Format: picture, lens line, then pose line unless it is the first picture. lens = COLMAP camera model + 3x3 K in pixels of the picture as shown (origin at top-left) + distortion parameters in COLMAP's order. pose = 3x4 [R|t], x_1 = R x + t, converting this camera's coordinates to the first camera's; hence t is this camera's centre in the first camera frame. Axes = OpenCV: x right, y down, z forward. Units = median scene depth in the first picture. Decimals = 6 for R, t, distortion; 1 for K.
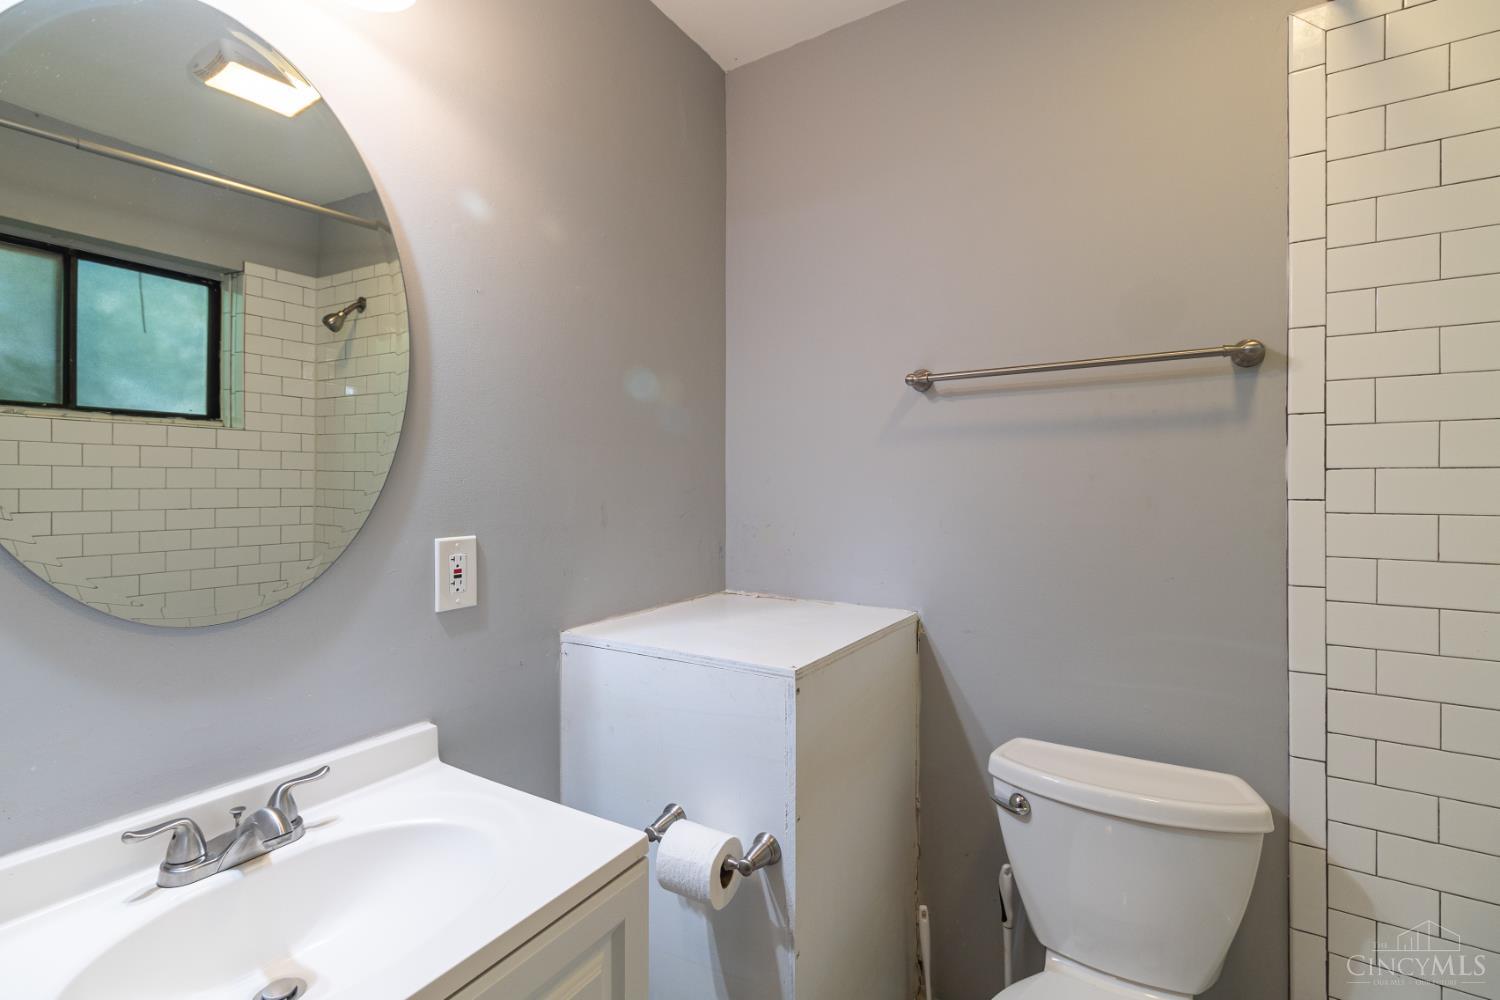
lens RADIAL K [[690.6, 0, 741.6], [0, 690.6, 492.9], [0, 0, 1]] dist [-0.001487, -0.000842]
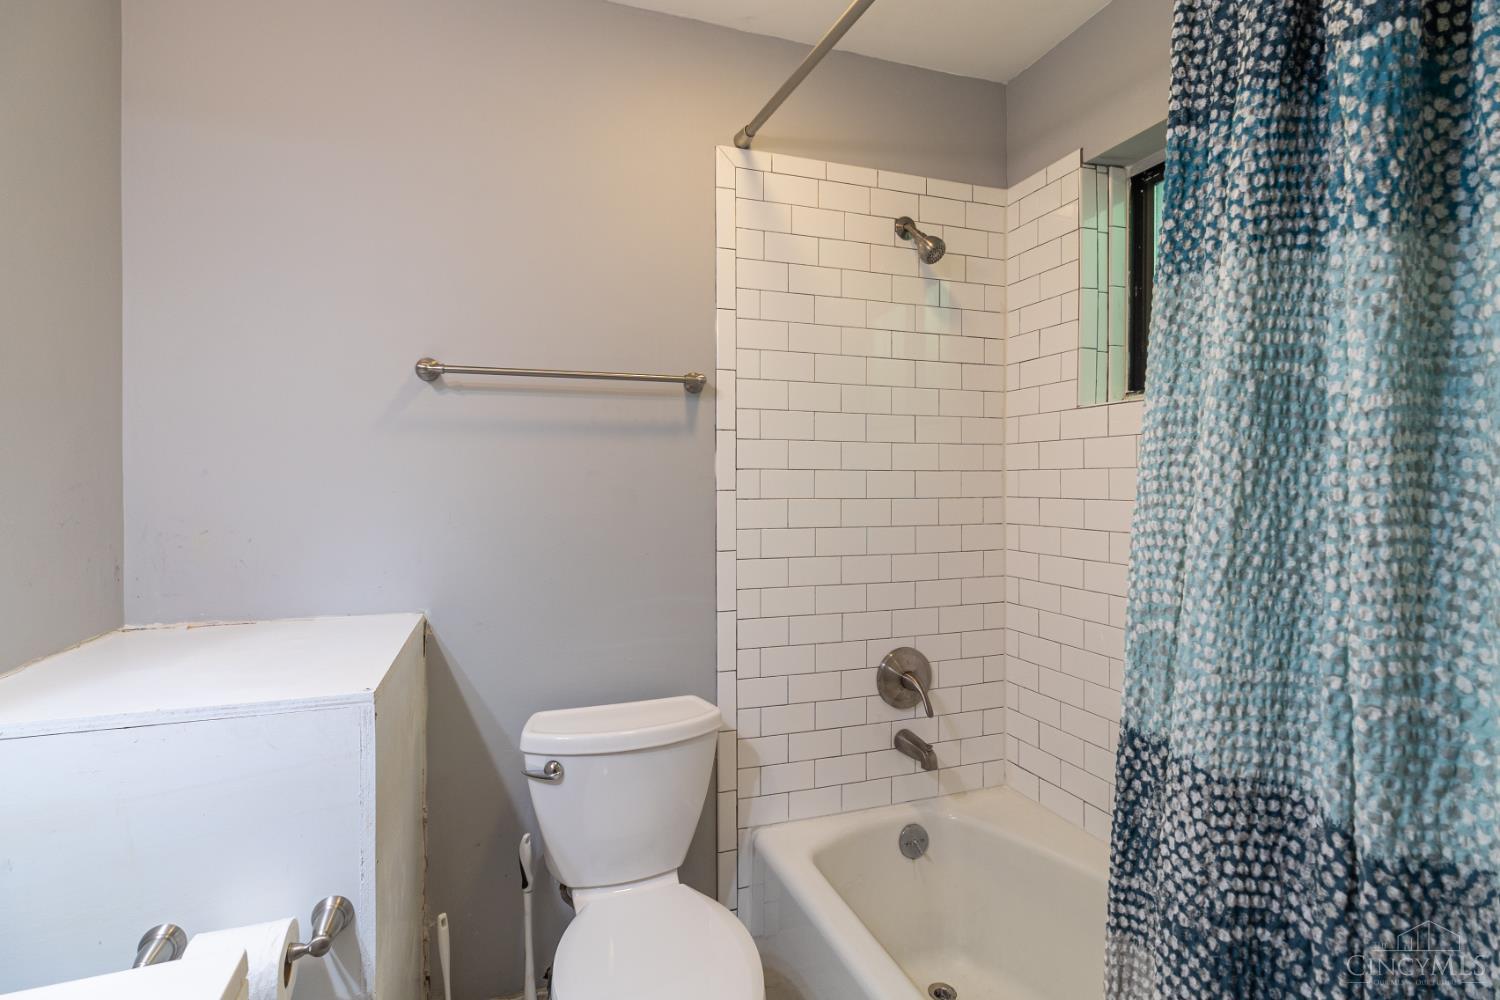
lens RADIAL K [[690.6, 0, 737.1], [0, 690.6, 493.1], [0, 0, 1]] dist [-0.001487, -0.000842]
pose [[0.616590, -0.012294, 0.787188, -0.295502], [0.006678, 0.999924, 0.010386, 0.000934], [-0.787256, -0.001147, 0.616625, 0.097946]]
